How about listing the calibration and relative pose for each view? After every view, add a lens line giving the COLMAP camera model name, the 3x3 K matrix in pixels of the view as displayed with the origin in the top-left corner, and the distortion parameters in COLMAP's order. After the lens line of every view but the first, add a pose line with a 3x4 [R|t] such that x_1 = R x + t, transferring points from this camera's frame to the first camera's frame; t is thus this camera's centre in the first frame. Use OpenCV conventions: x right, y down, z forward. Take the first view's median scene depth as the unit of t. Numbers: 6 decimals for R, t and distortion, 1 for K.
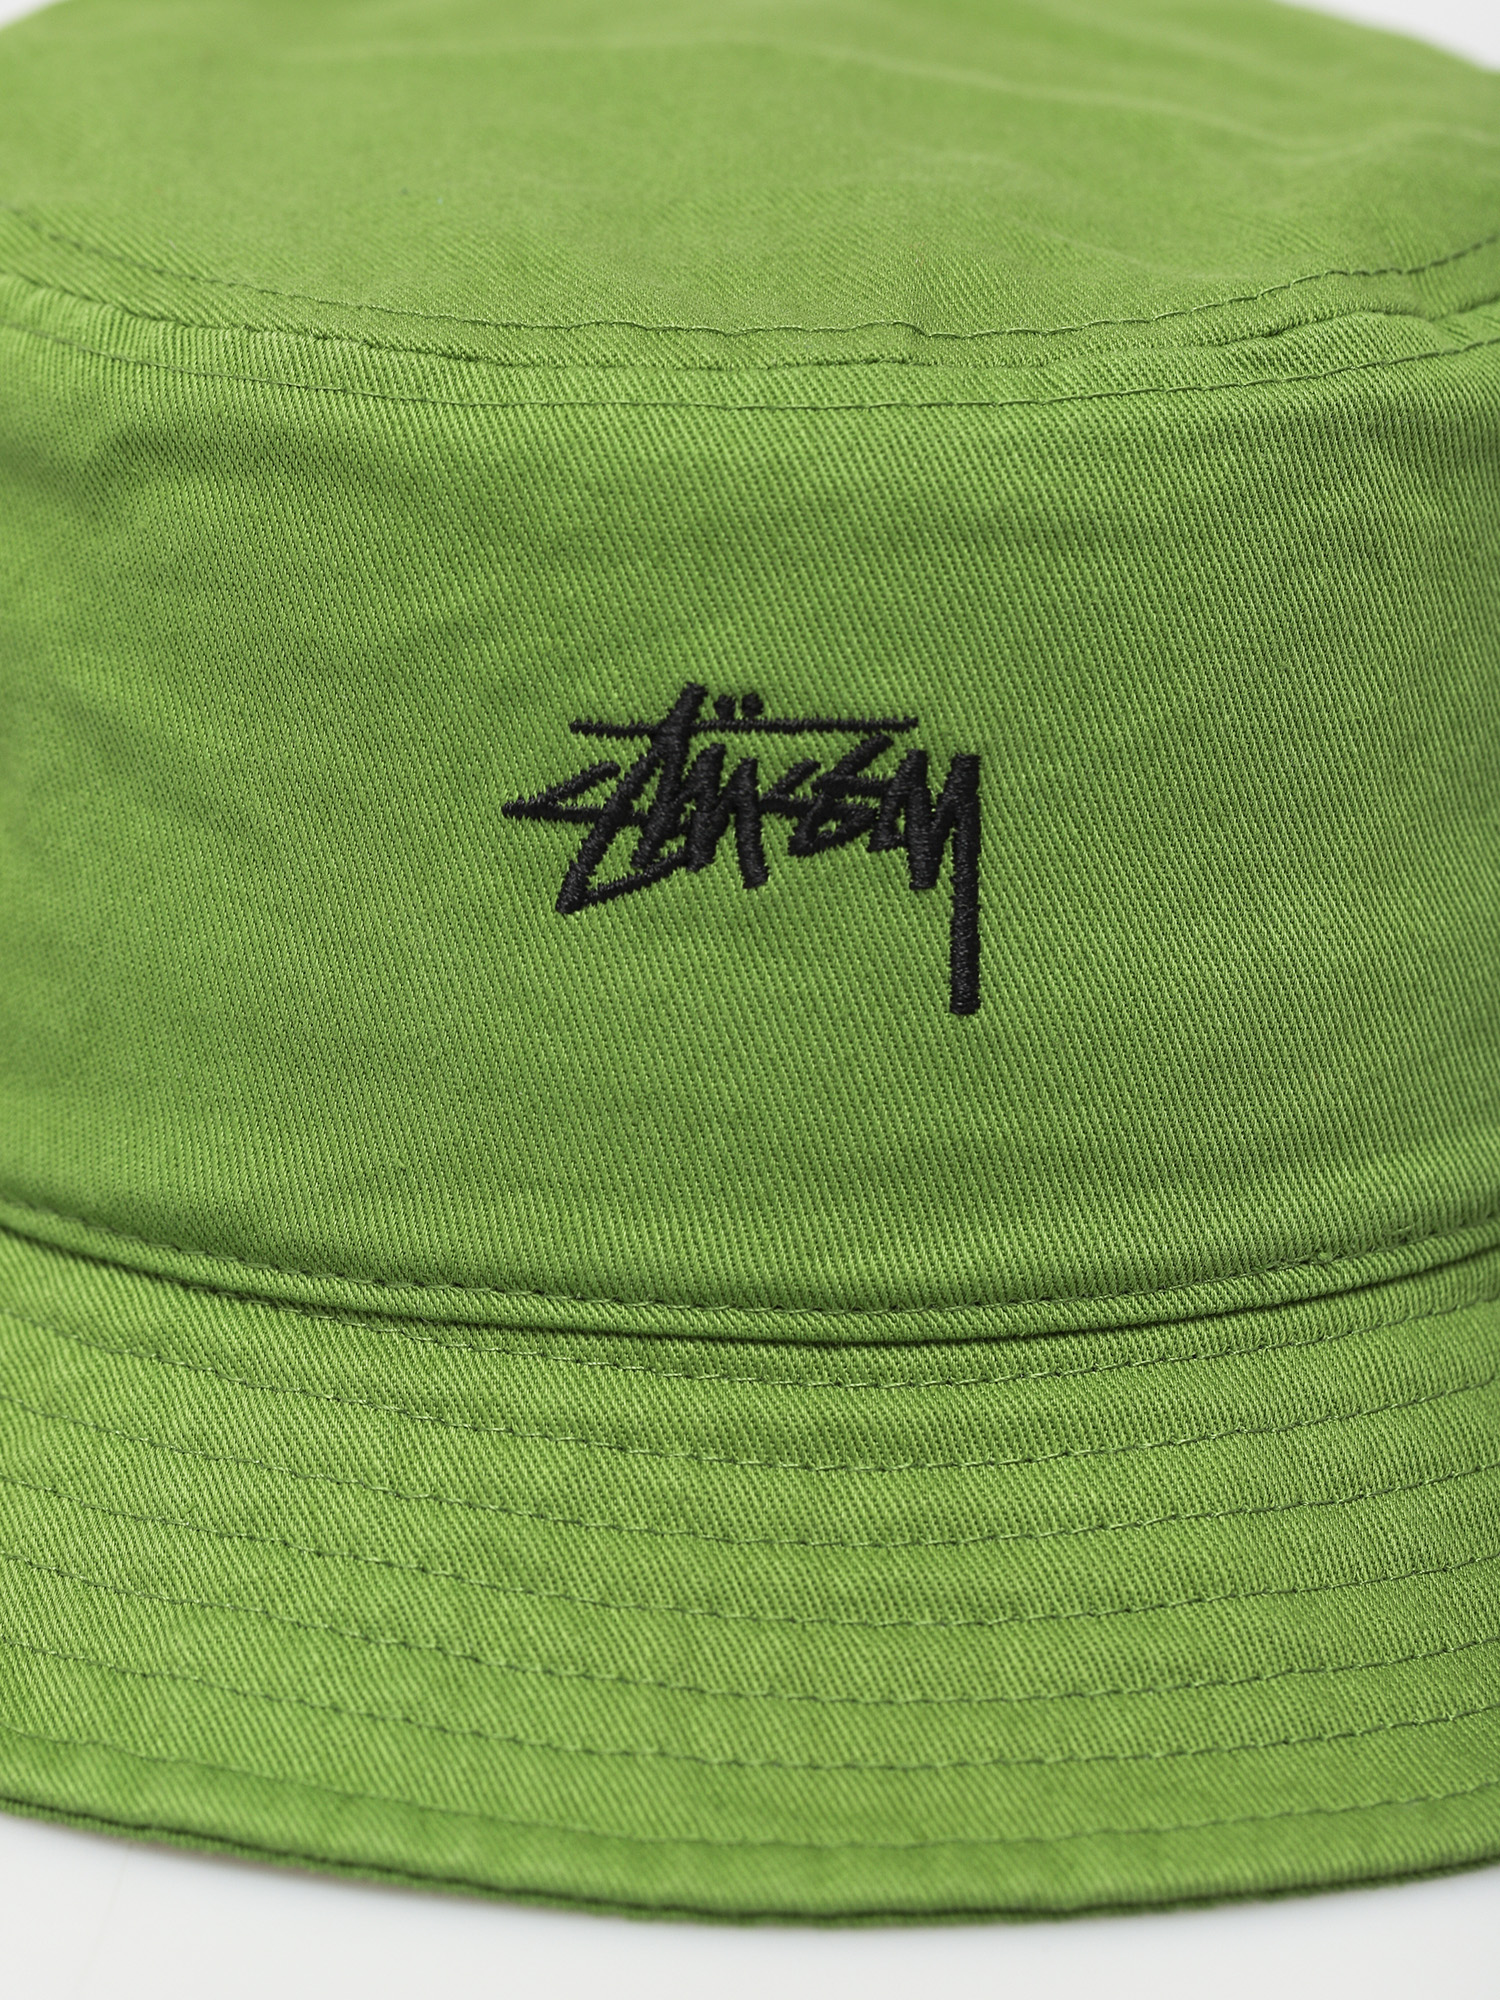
lens RADIAL K [[7553.4, 0, 761.4], [0, 7553.4, 999.4], [0, 0, 1]] dist [0.041125, 0.000000]
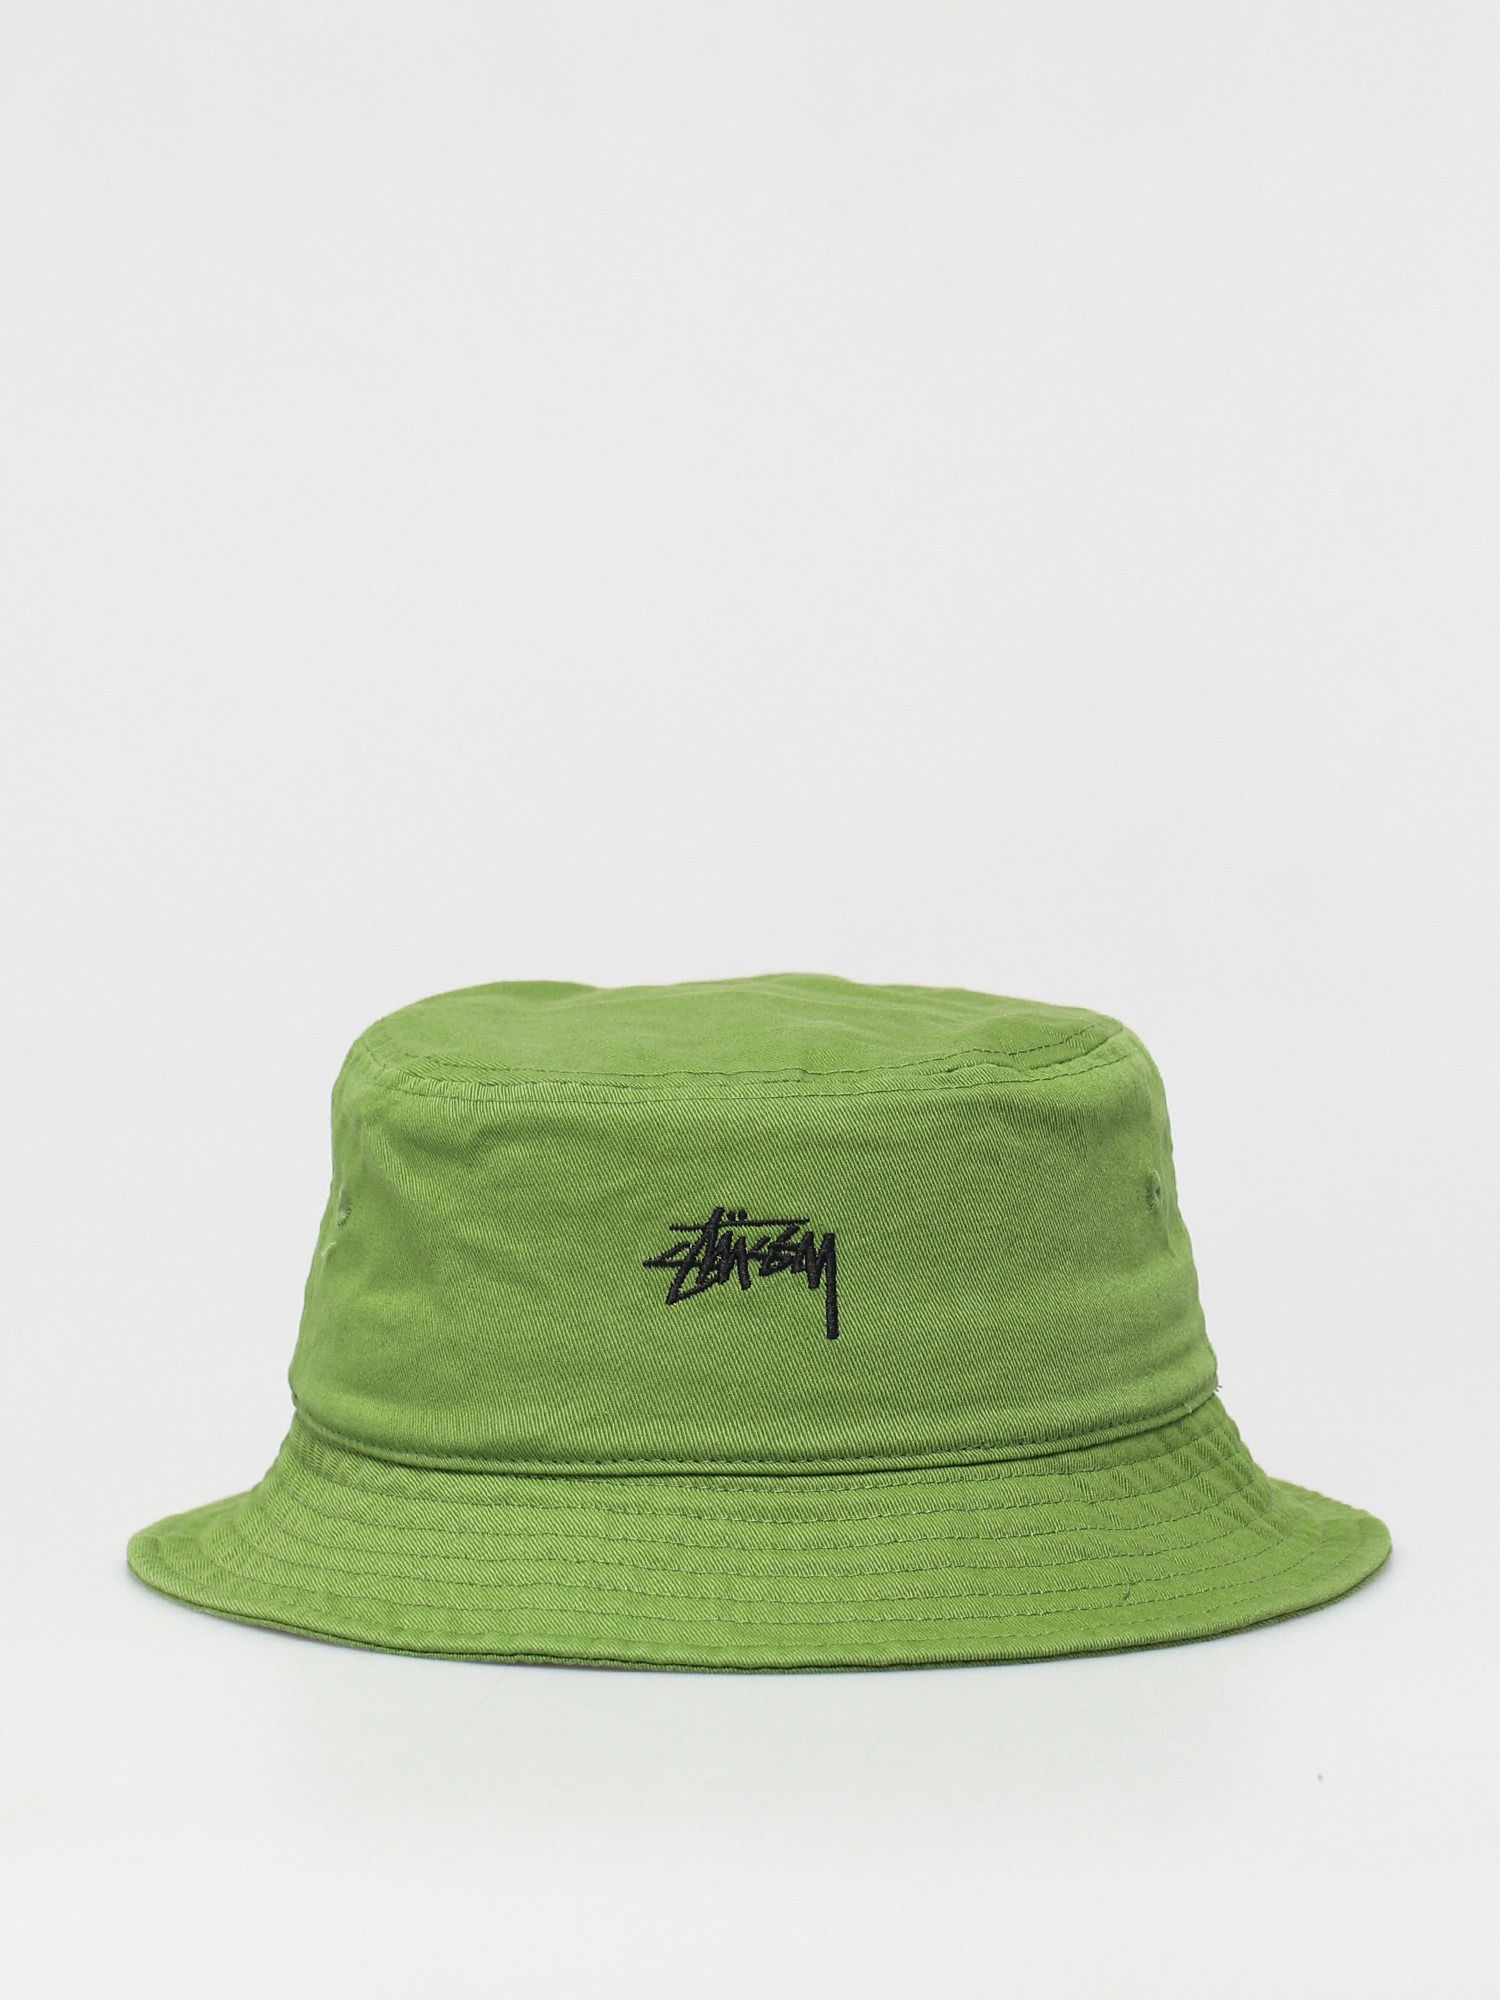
lens RADIAL K [[7553.4, 0, 747.3], [0, 7553.4, 1000.0], [0, 0, 1]] dist [0.041125, 0.000000]
pose [[0.999416, -0.034173, 0.000152, 0.002401], [0.033518, 0.979389, -0.199181, 0.382168], [0.006658, 0.199070, 0.979963, -1.434430]]
